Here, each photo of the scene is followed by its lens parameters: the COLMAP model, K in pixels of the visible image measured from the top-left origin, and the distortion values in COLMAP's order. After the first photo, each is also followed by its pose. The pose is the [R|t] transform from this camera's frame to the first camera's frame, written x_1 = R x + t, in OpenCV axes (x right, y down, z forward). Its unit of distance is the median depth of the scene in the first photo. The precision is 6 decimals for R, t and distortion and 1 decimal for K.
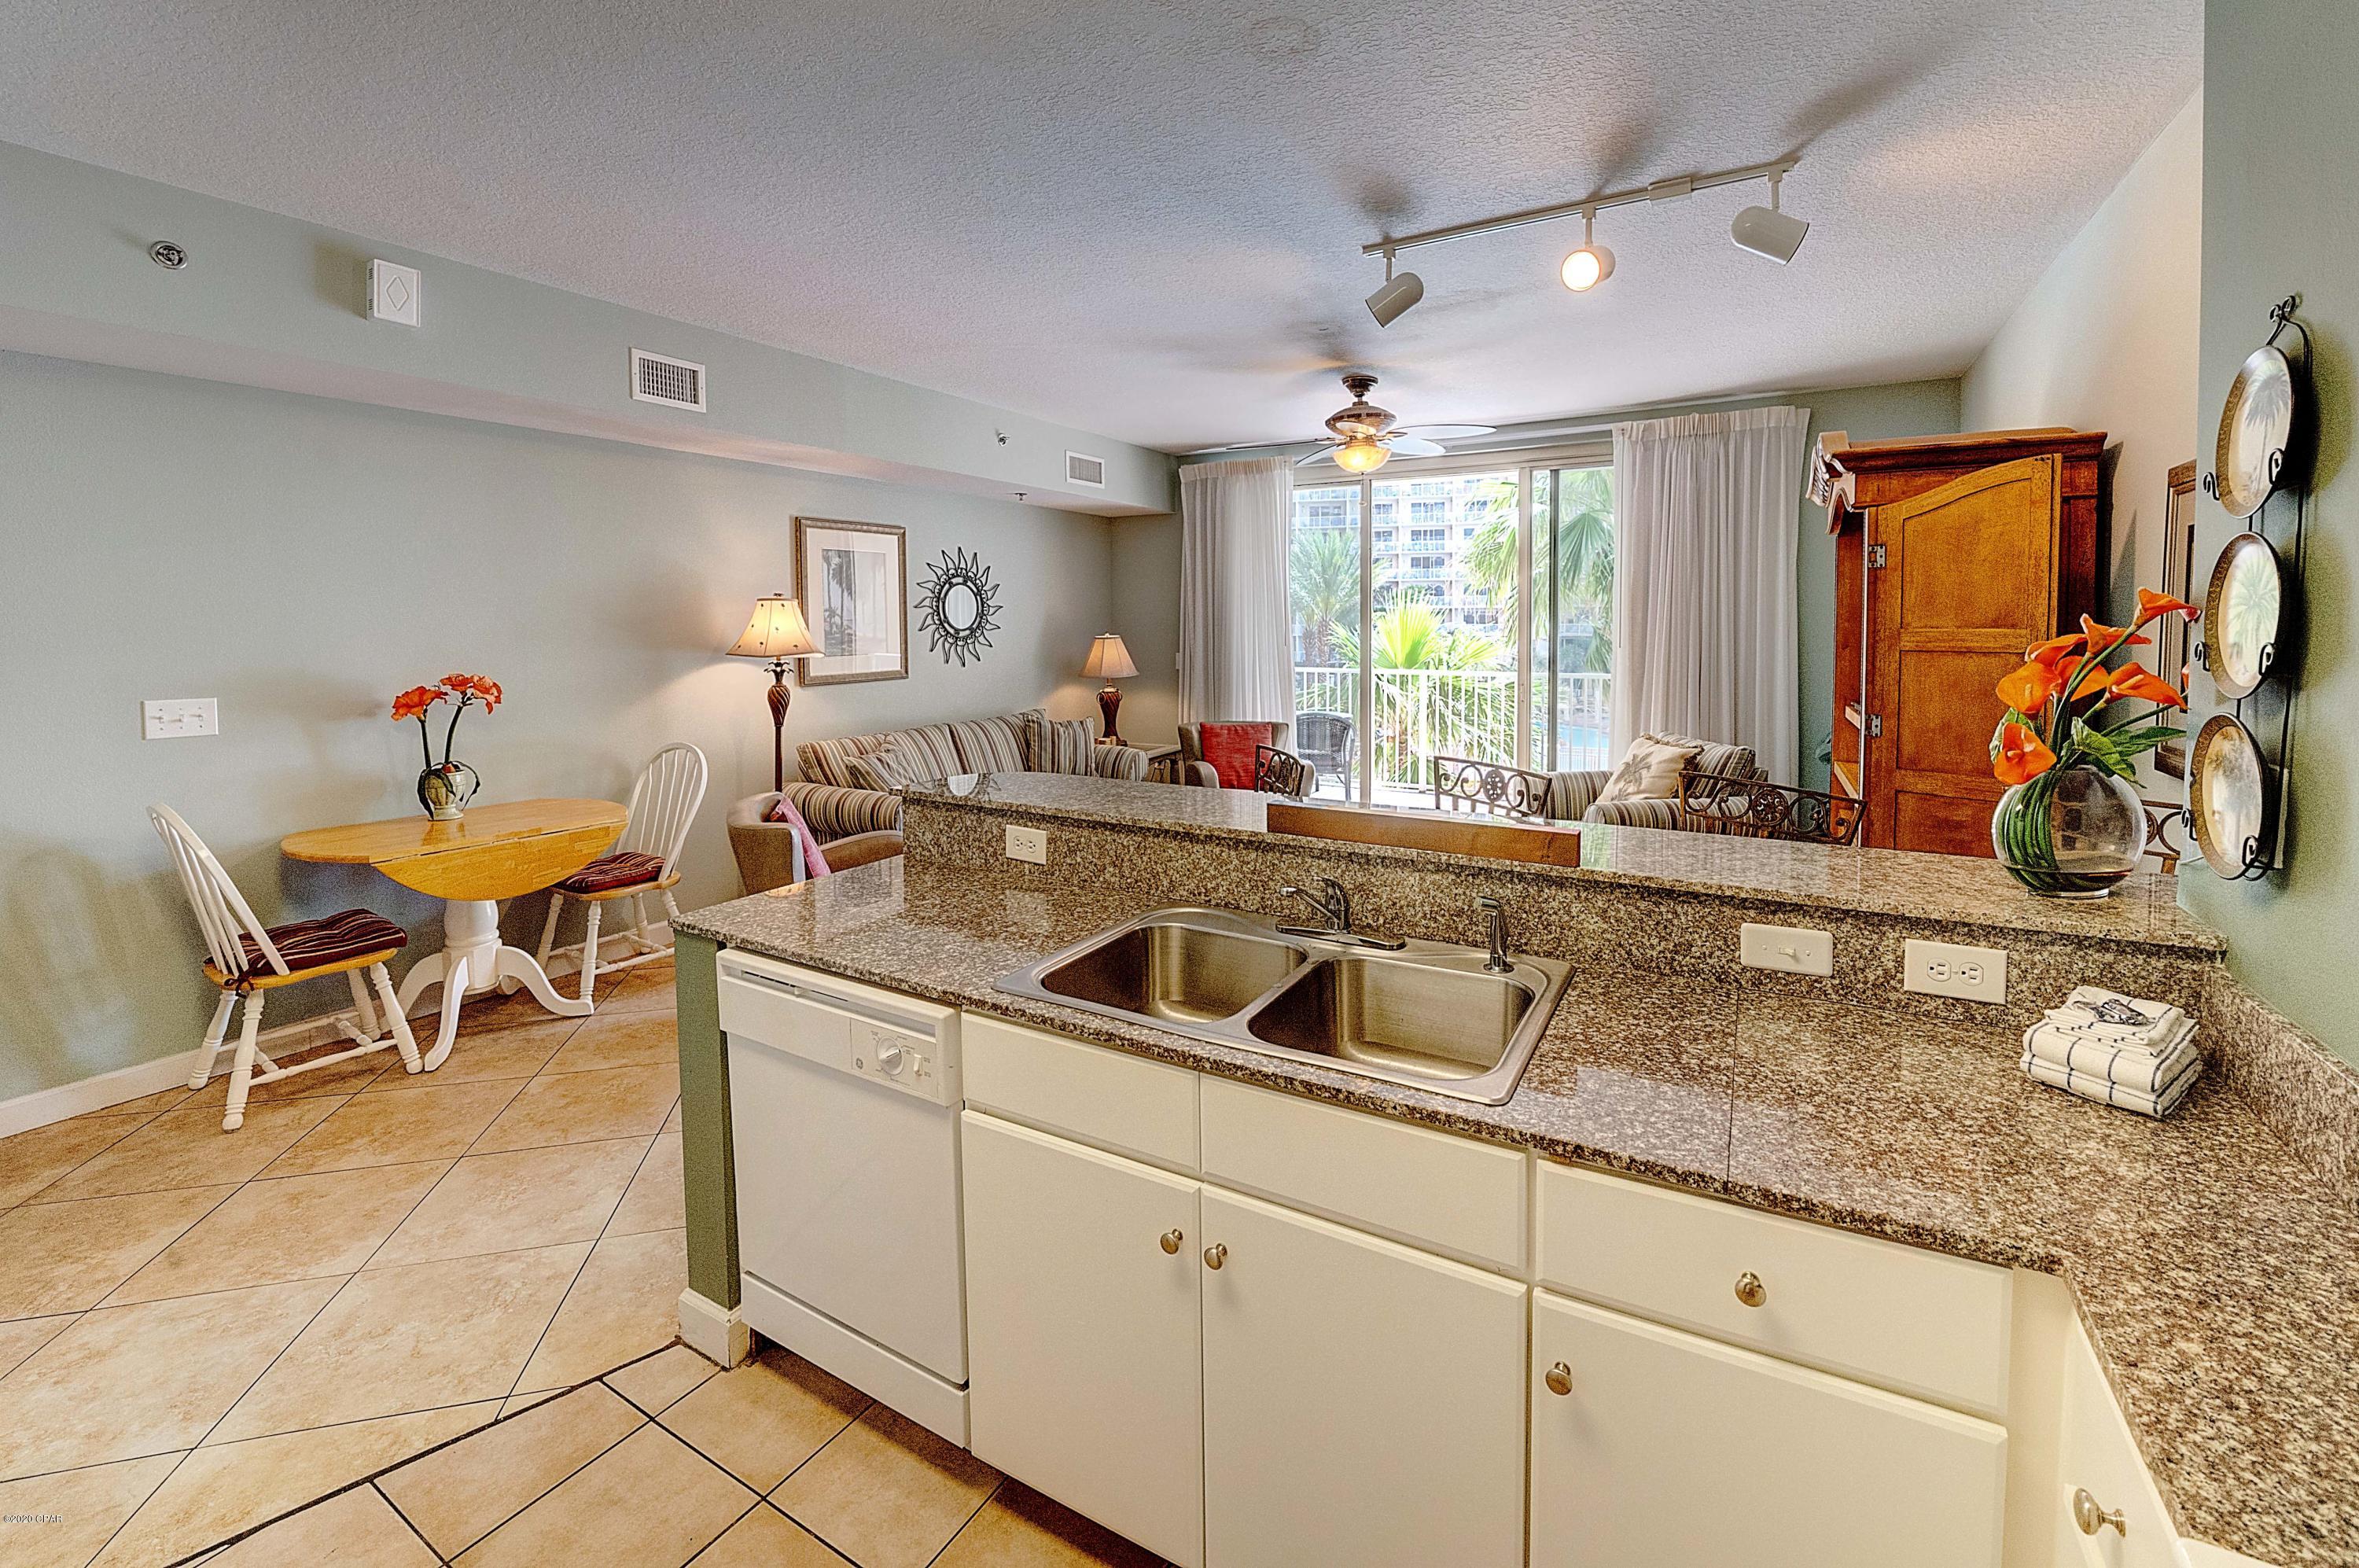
lens RADIAL K [[942.2, 0, 1219.9], [0, 942.2, 658.0], [0, 0, 1]] dist [-0.021467, 0.000074]
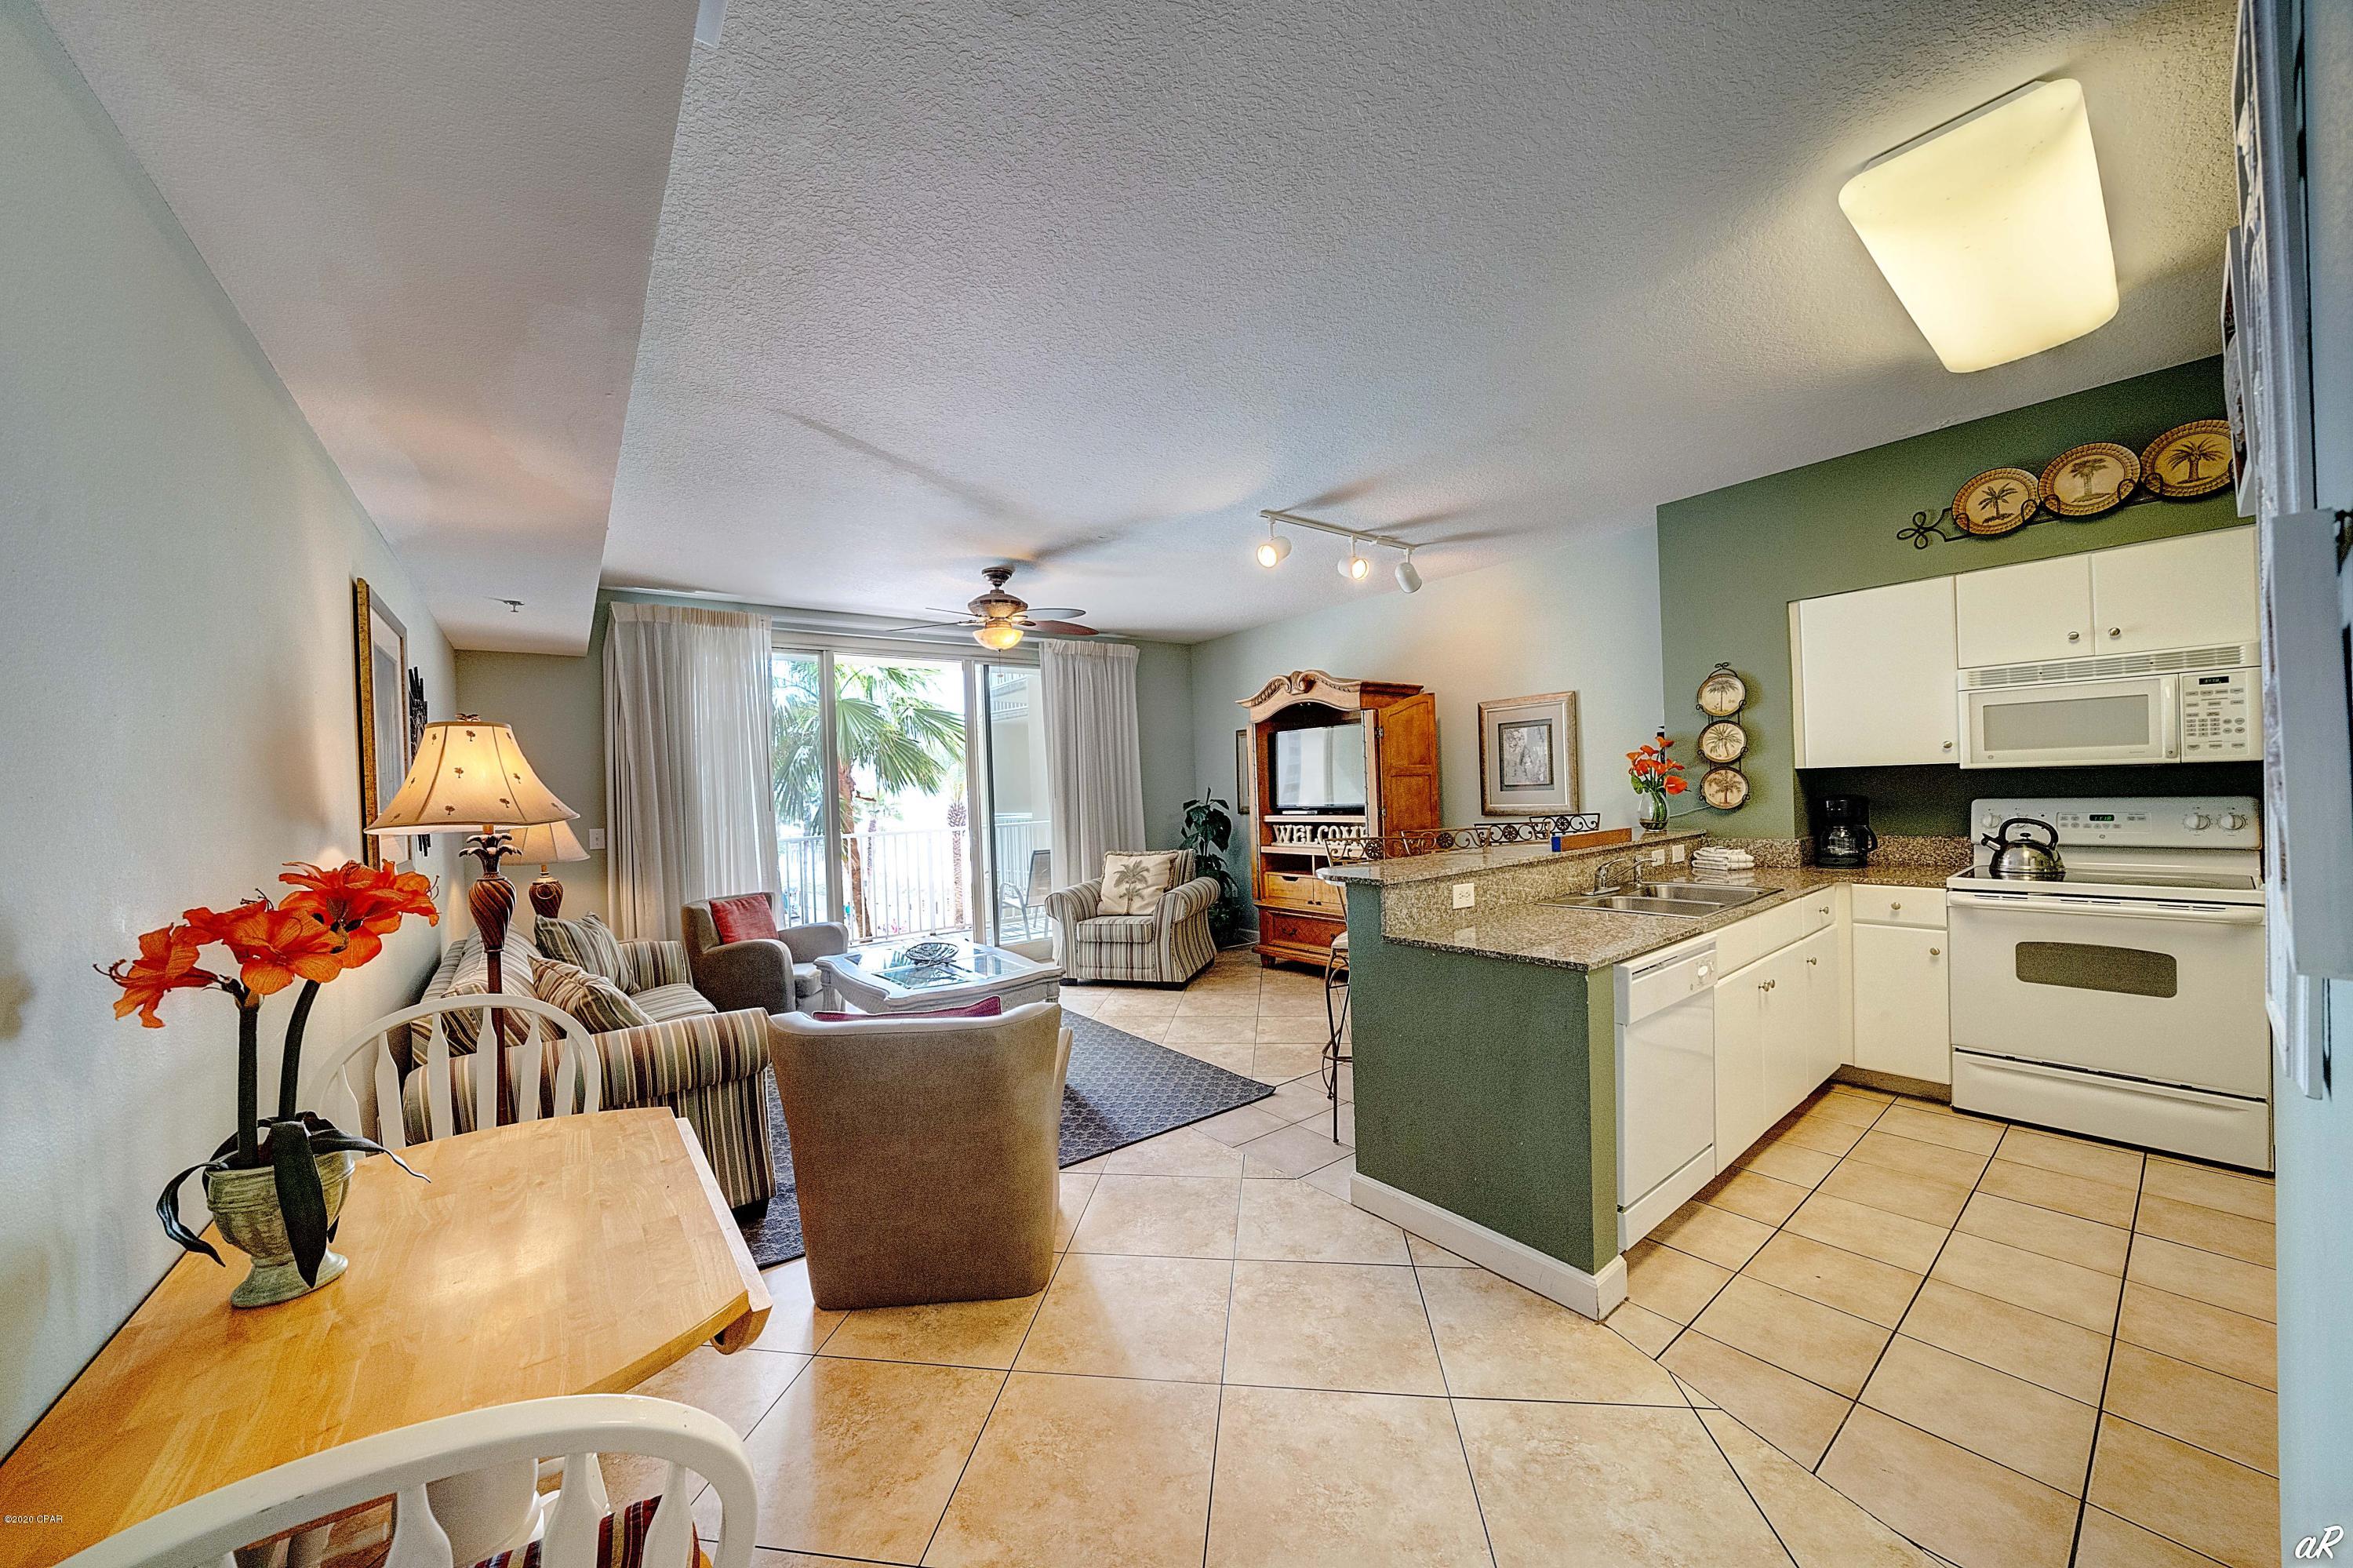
lens RADIAL K [[826.5, 0, 1160.5], [0, 826.5, 792.8], [0, 0, 1]] dist [-0.025785, 0.002879]
pose [[0.409659, -0.013256, 0.912142, -0.727515], [0.071373, 0.997295, -0.017561, 0.015483], [-0.909442, 0.072296, 0.409497, 0.415156]]
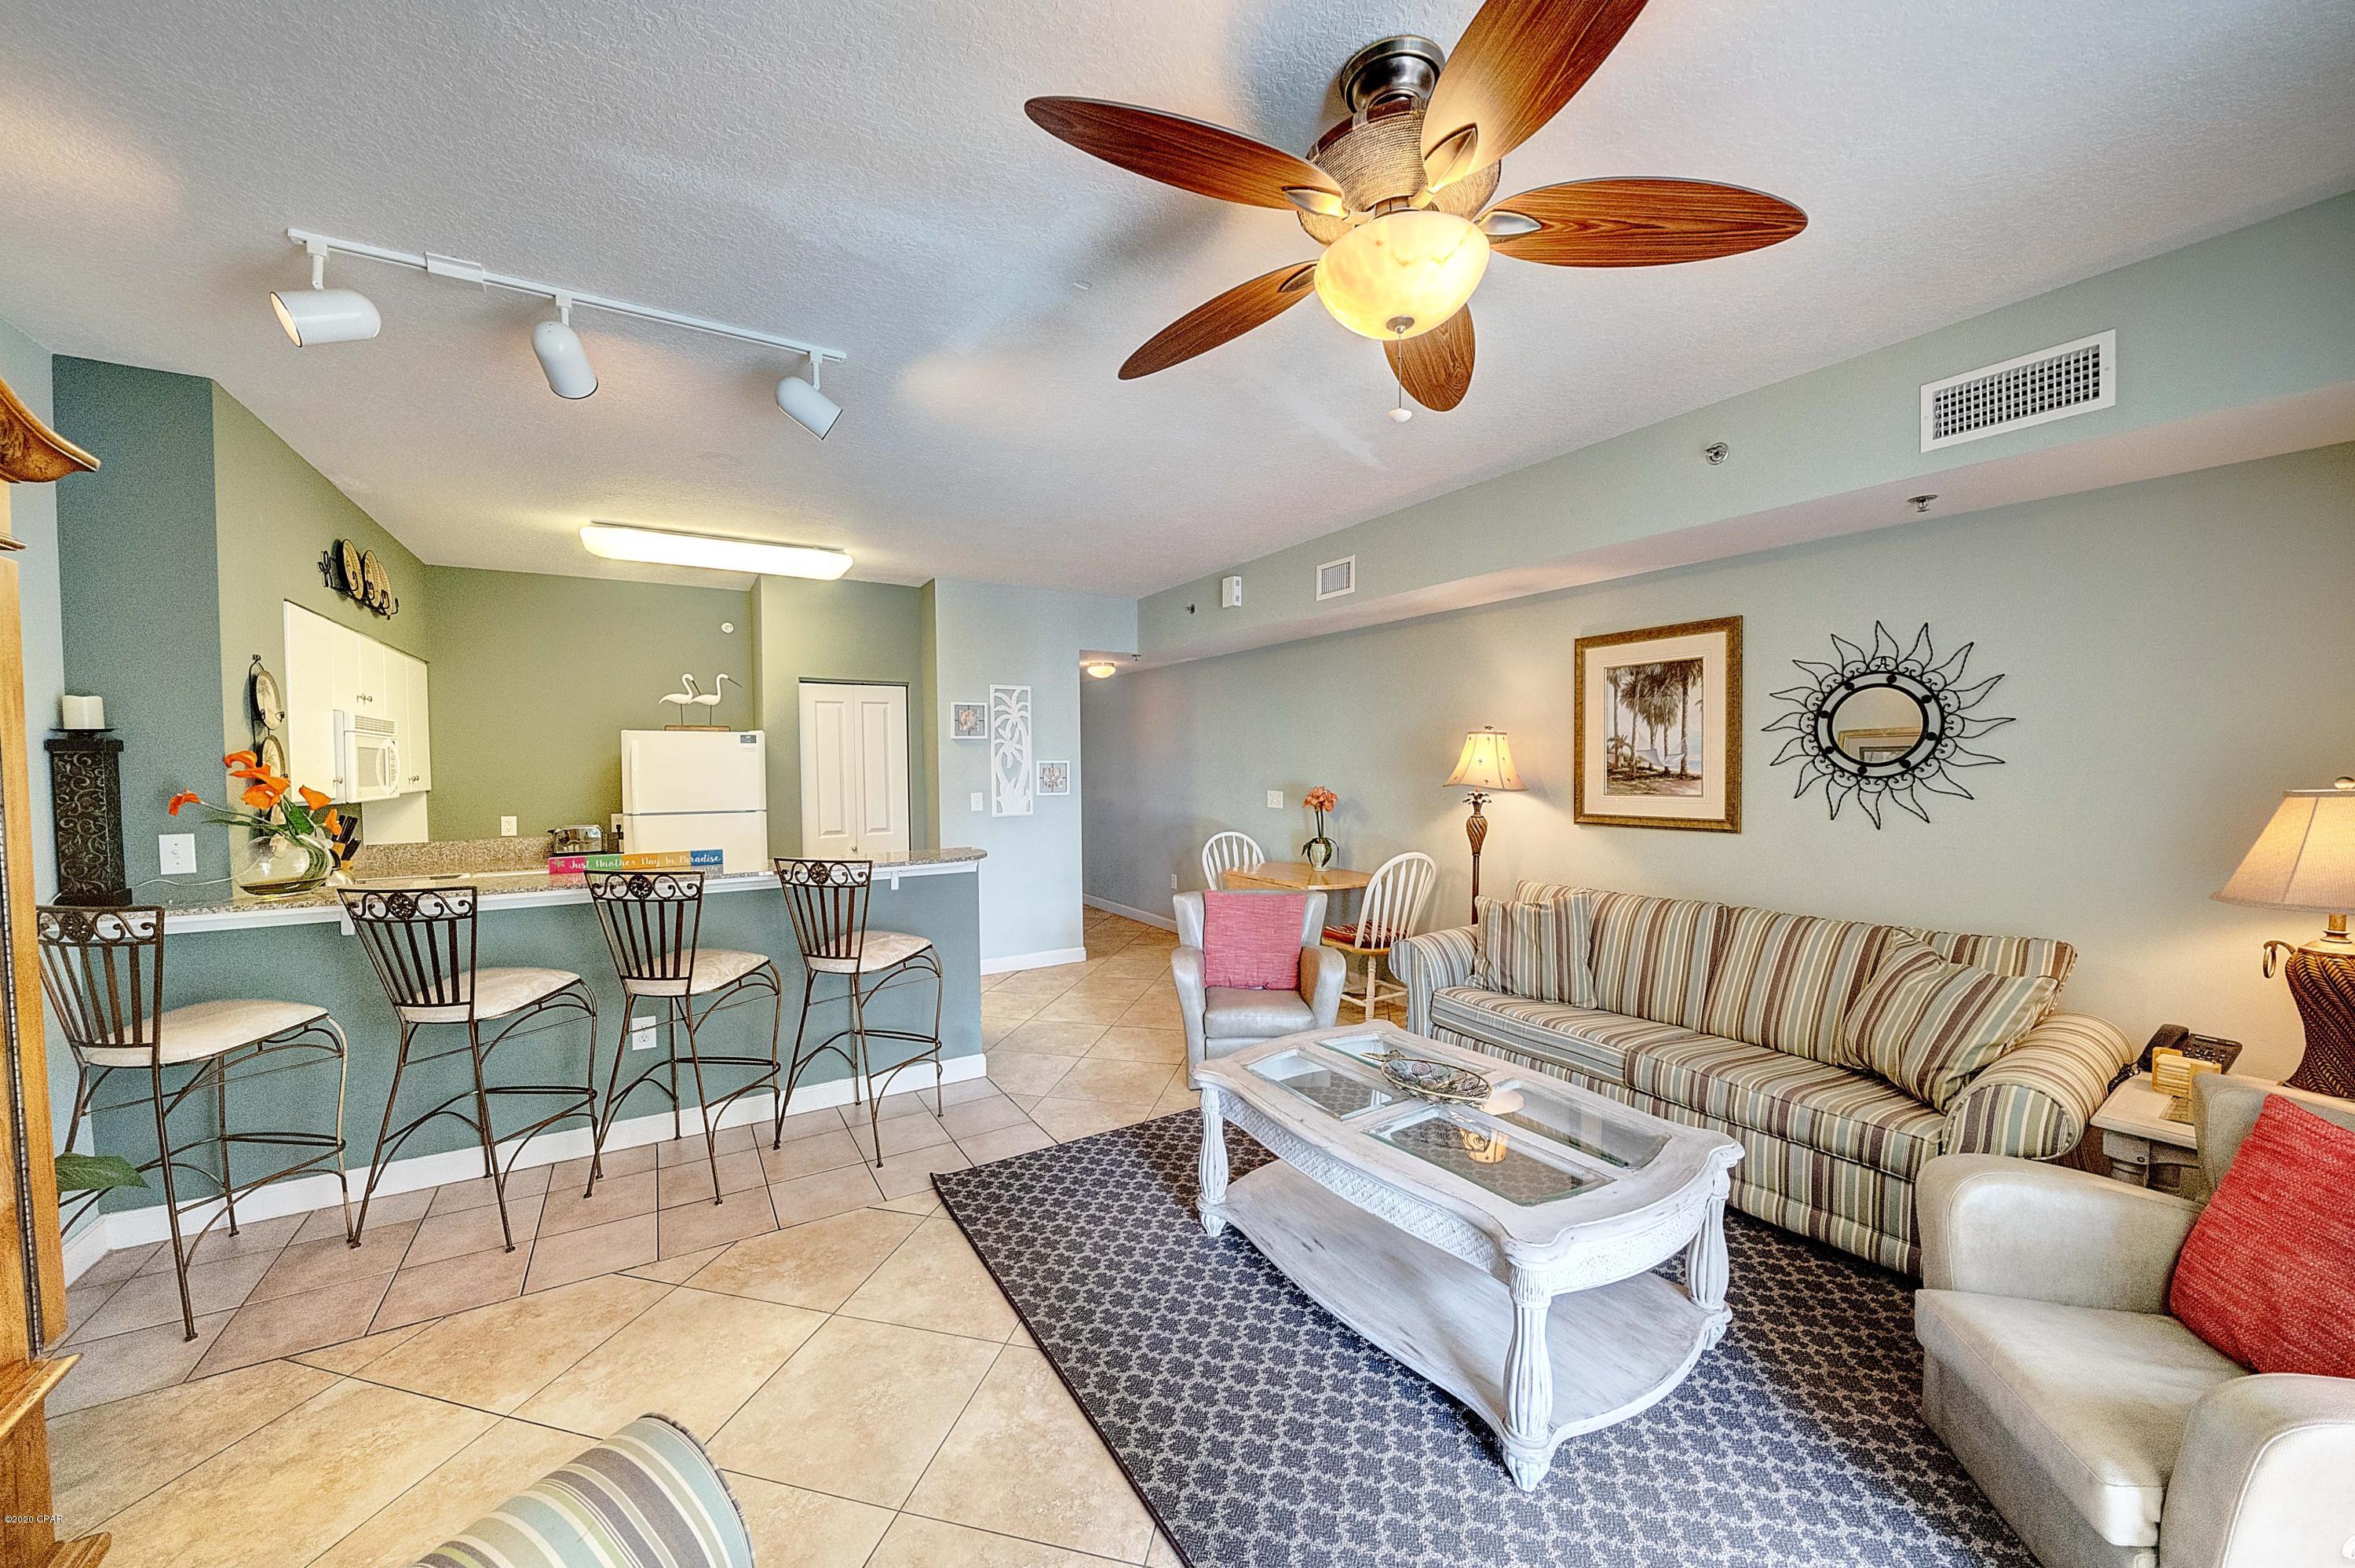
lens RADIAL K [[843.6, 0, 1166.2], [0, 843.6, 785.4], [0, 0, 1]] dist [-0.025092, 0.001654]
pose [[-0.489690, 0.033858, -0.871239, 0.482057], [-0.024204, 0.998333, 0.052402, -0.042797], [0.871560, 0.046748, -0.488054, 1.109025]]
